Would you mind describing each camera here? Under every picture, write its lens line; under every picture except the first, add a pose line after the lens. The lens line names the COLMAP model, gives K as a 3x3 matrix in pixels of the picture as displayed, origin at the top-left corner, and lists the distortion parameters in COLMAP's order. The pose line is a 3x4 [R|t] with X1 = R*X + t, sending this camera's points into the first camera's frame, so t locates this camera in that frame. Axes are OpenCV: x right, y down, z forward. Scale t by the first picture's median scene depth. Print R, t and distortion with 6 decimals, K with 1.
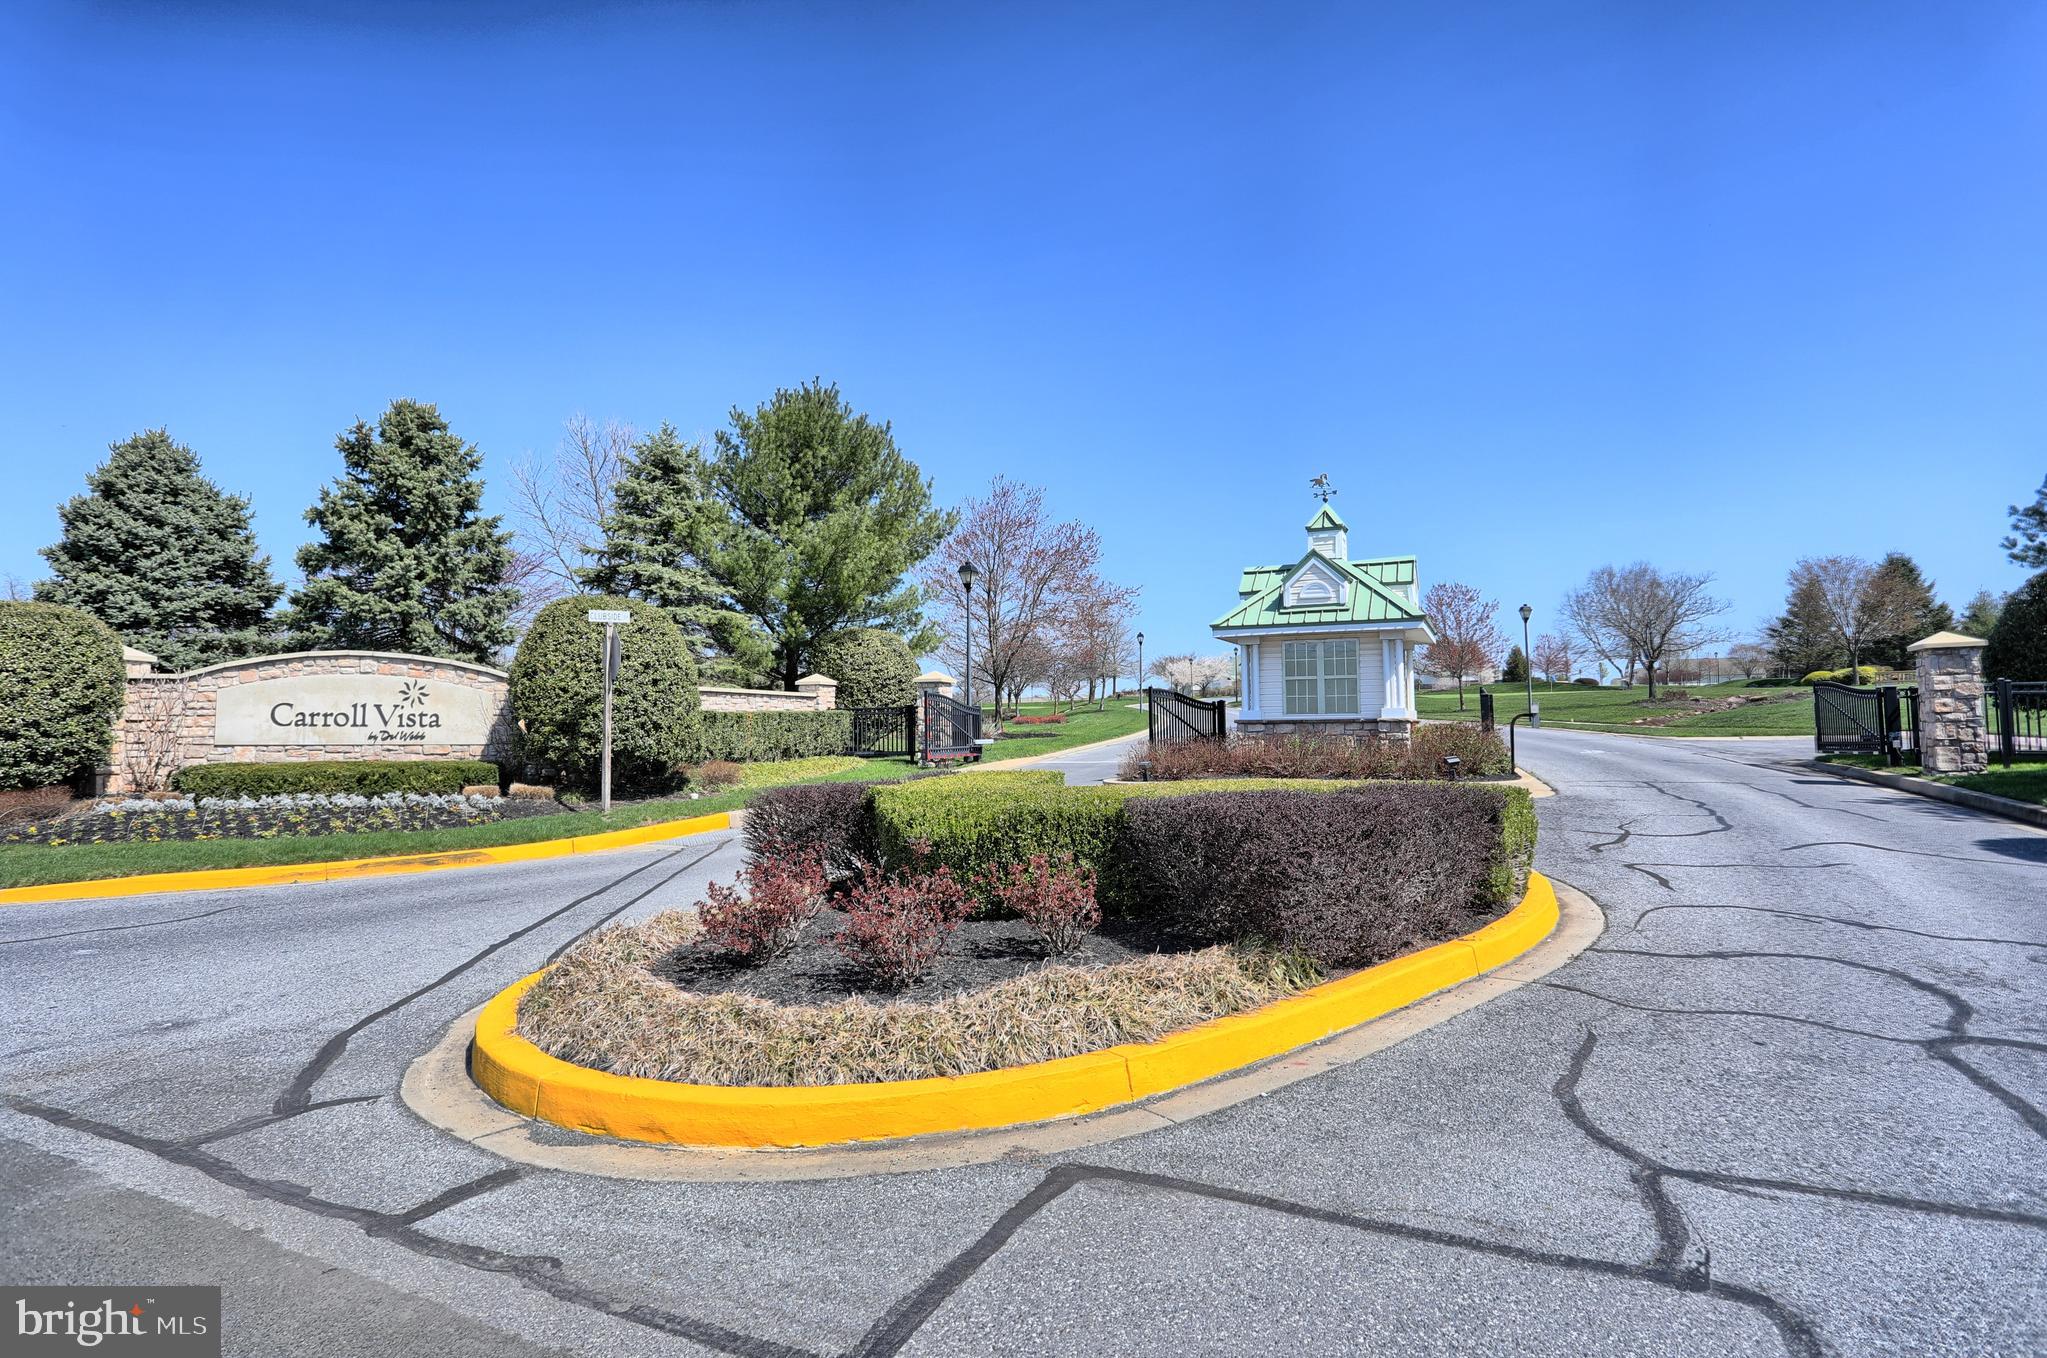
lens RADIAL K [[1003.8, 0, 1016.4], [0, 1003.8, 668.4], [0, 0, 1]] dist [-0.078657, 0.033199]
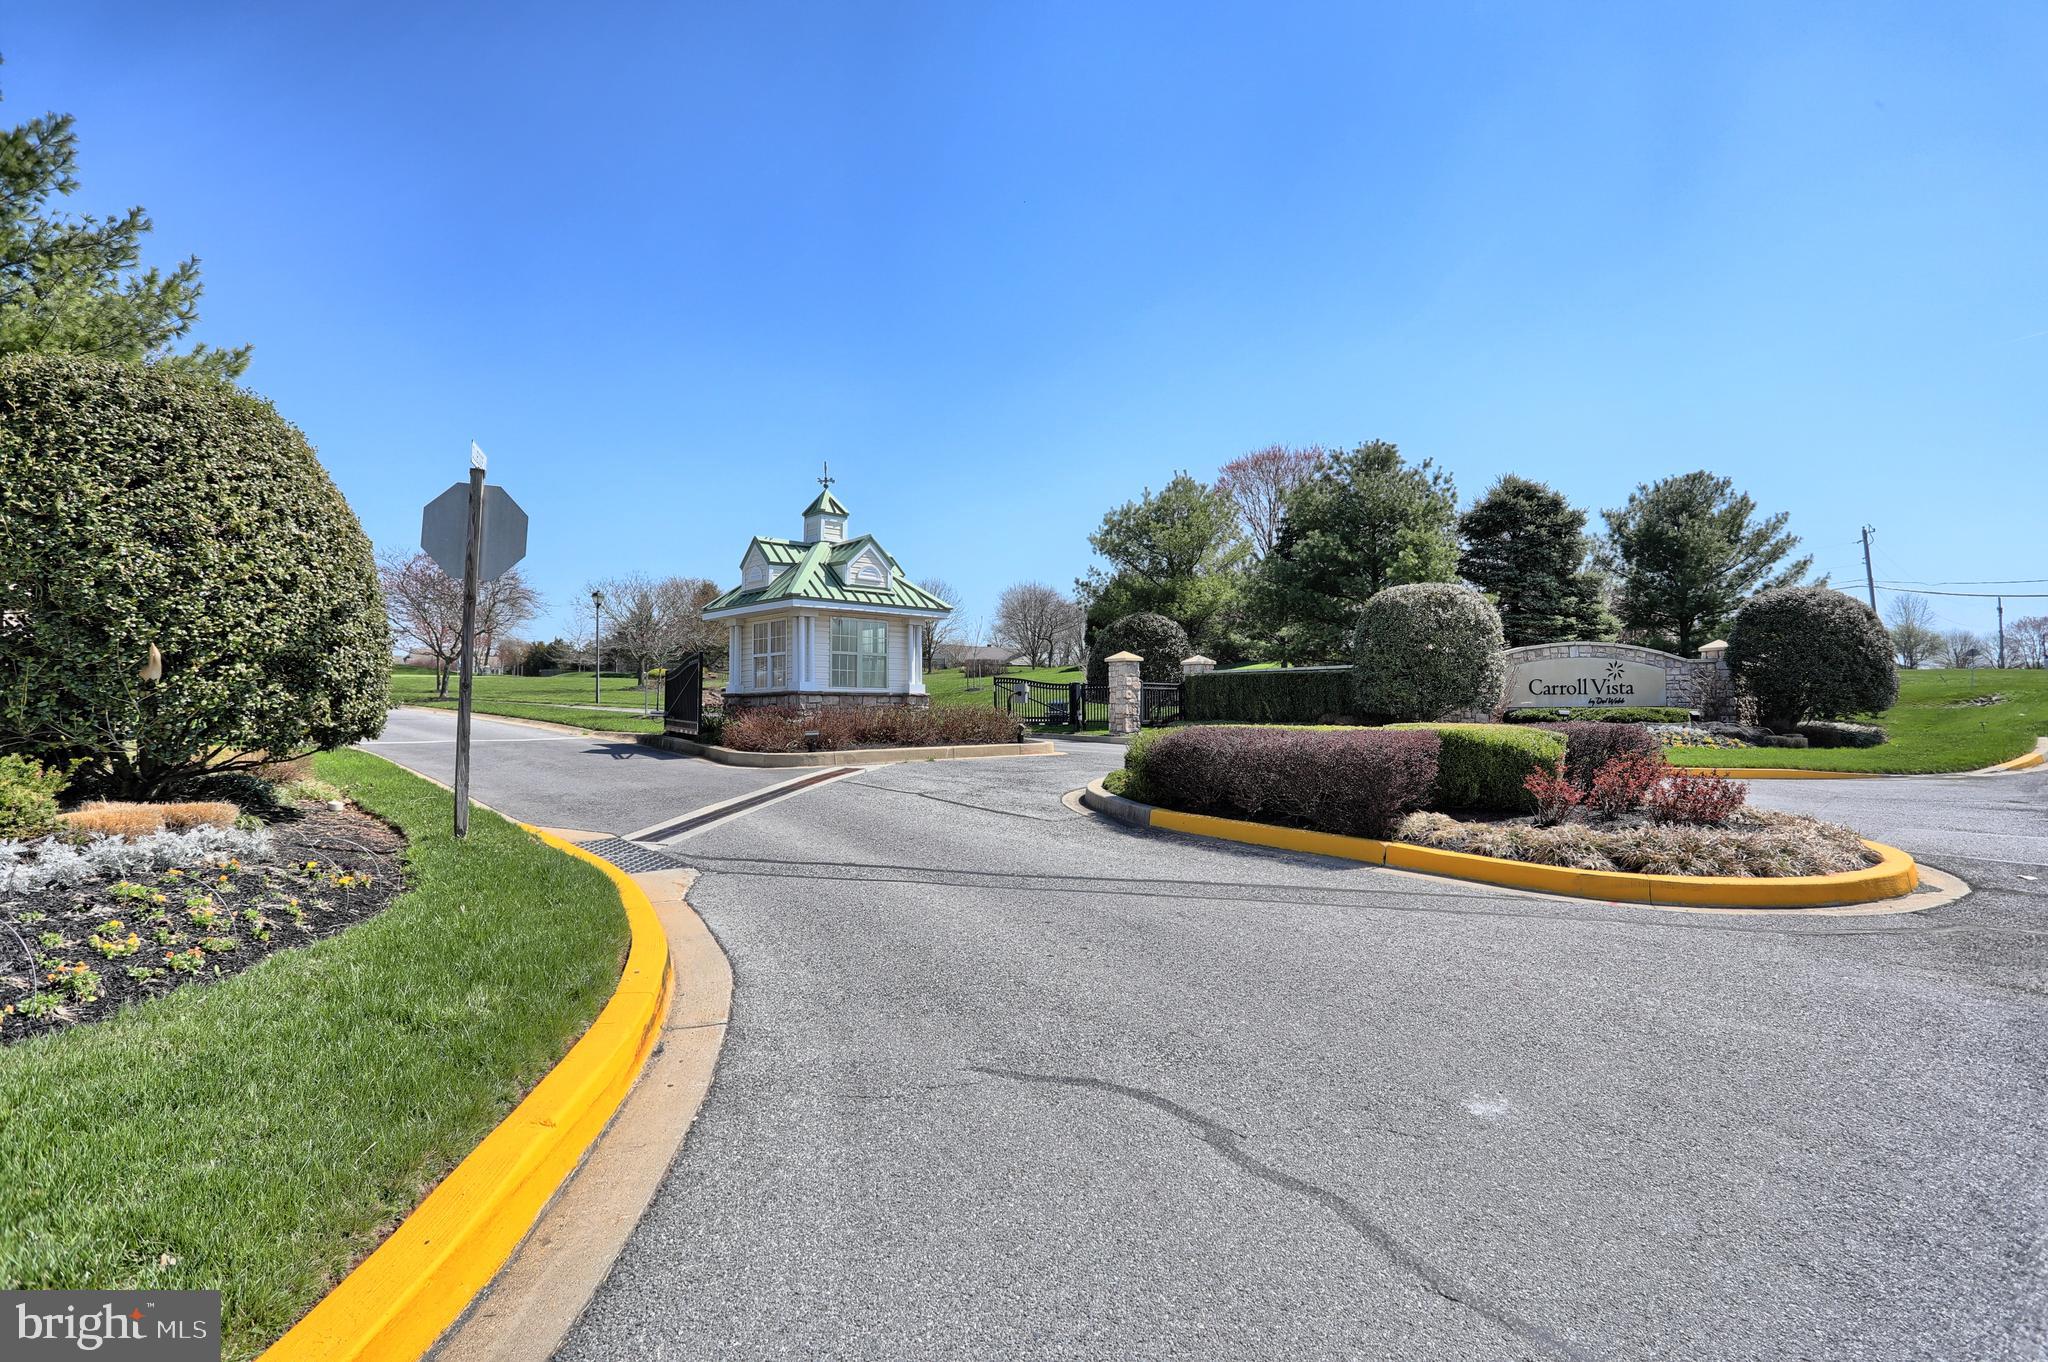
lens RADIAL K [[1004.3, 0, 1016.9], [0, 1004.3, 670.4], [0, 0, 1]] dist [-0.078657, 0.033199]
pose [[0.348344, 0.046642, 0.936206, -0.654749], [-0.059416, 0.997852, -0.027605, 0.047198], [-0.935482, -0.046009, 0.350367, 0.458535]]
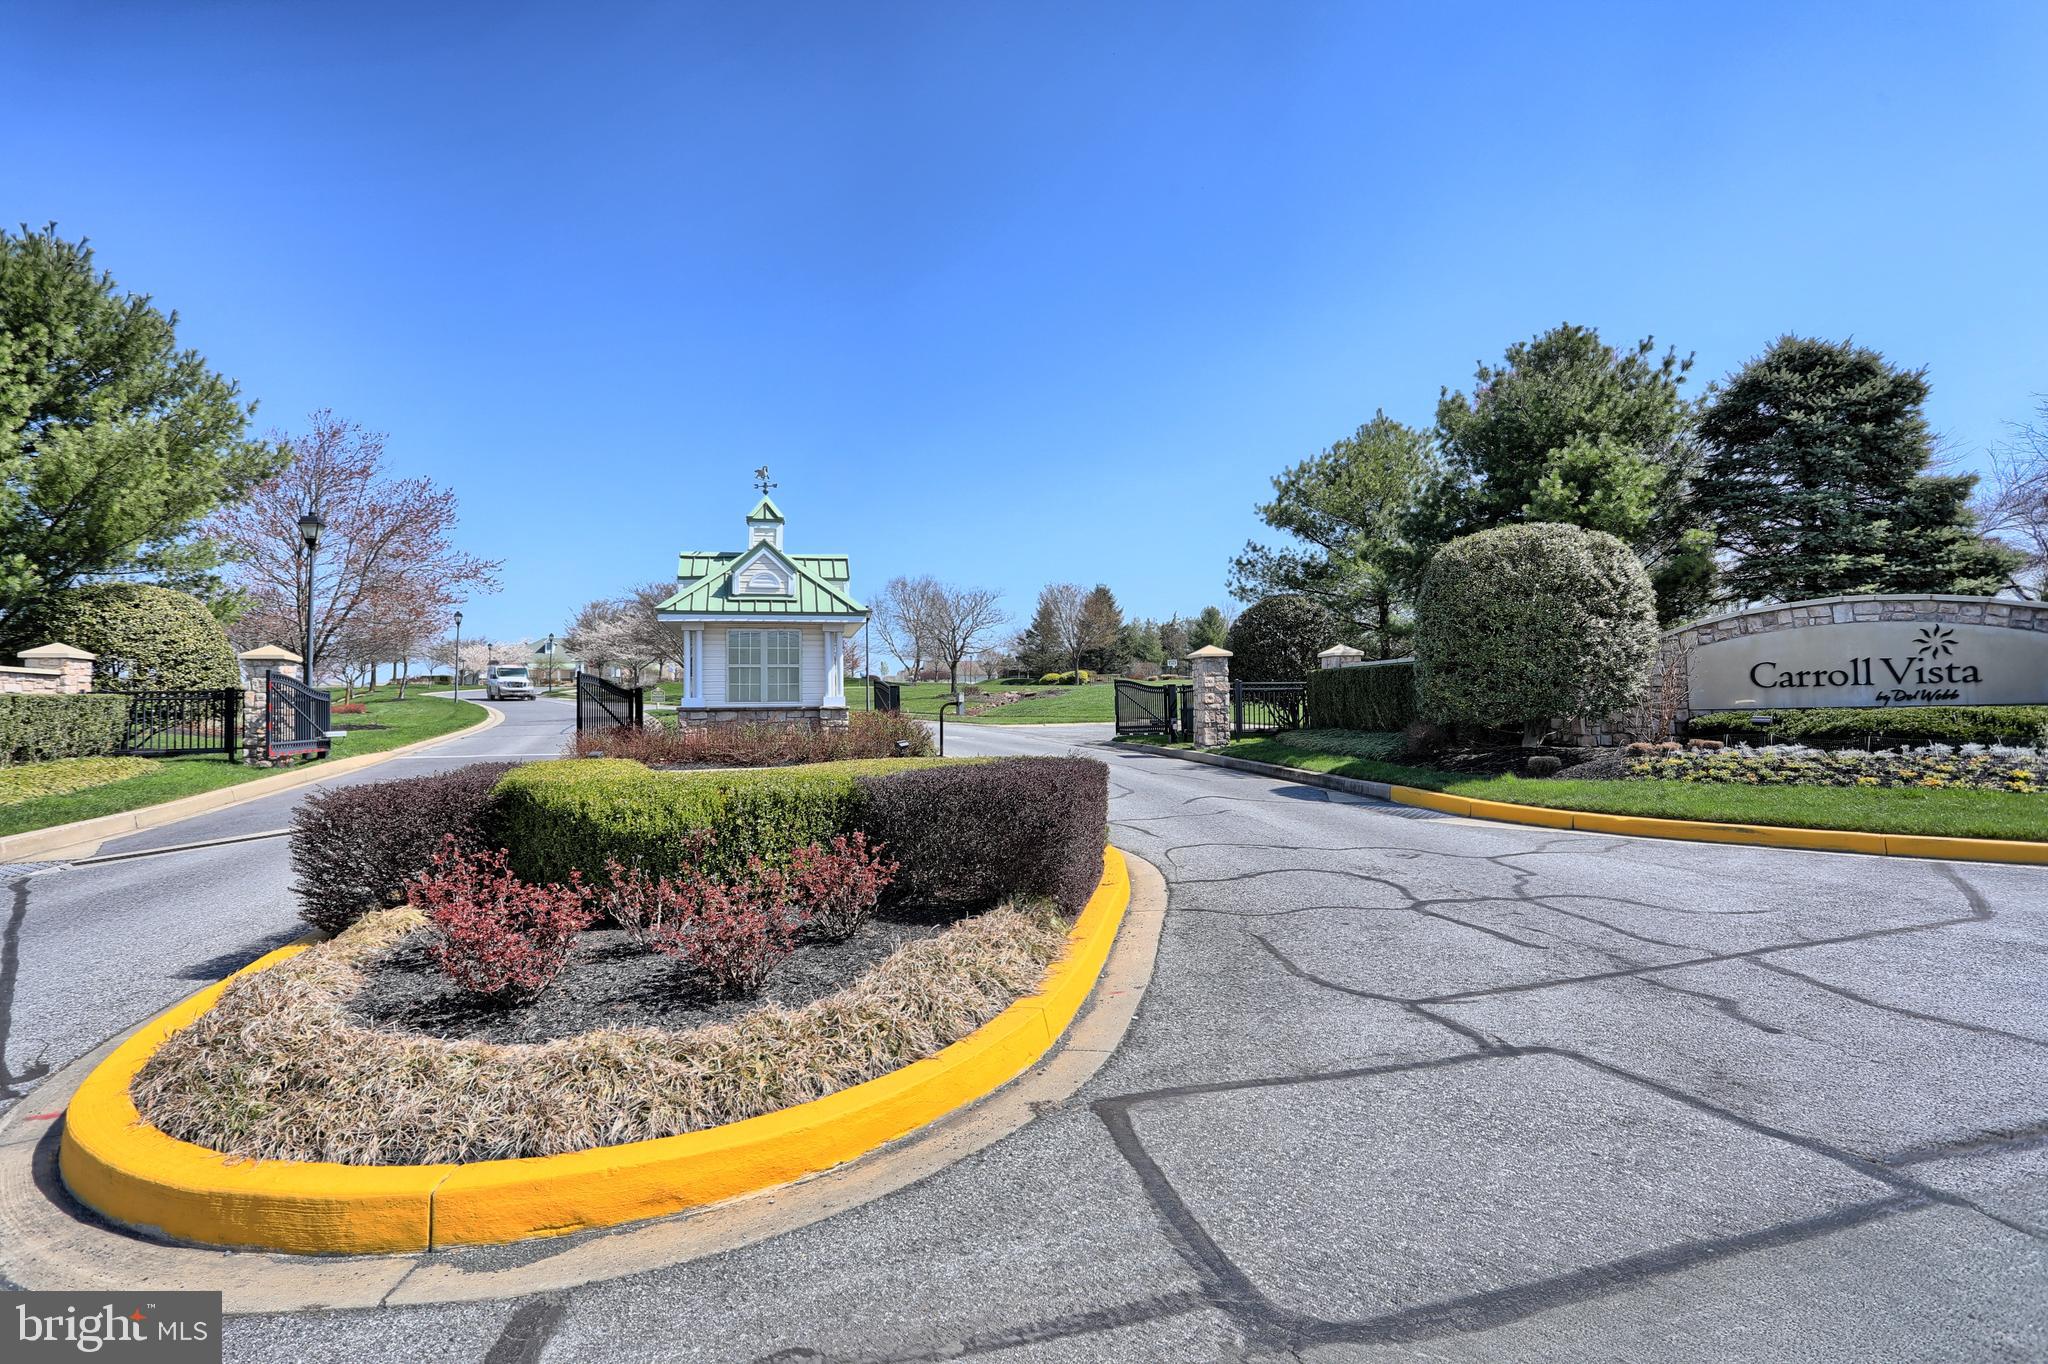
lens RADIAL K [[1004.3, 0, 1016.9], [0, 1004.3, 671.4], [0, 0, 1]] dist [-0.078657, 0.033199]
pose [[0.769102, 0.023626, 0.638690, -0.149184], [-0.030328, 0.999540, -0.000454, 0.007235], [-0.638406, -0.019021, 0.769464, 0.047542]]
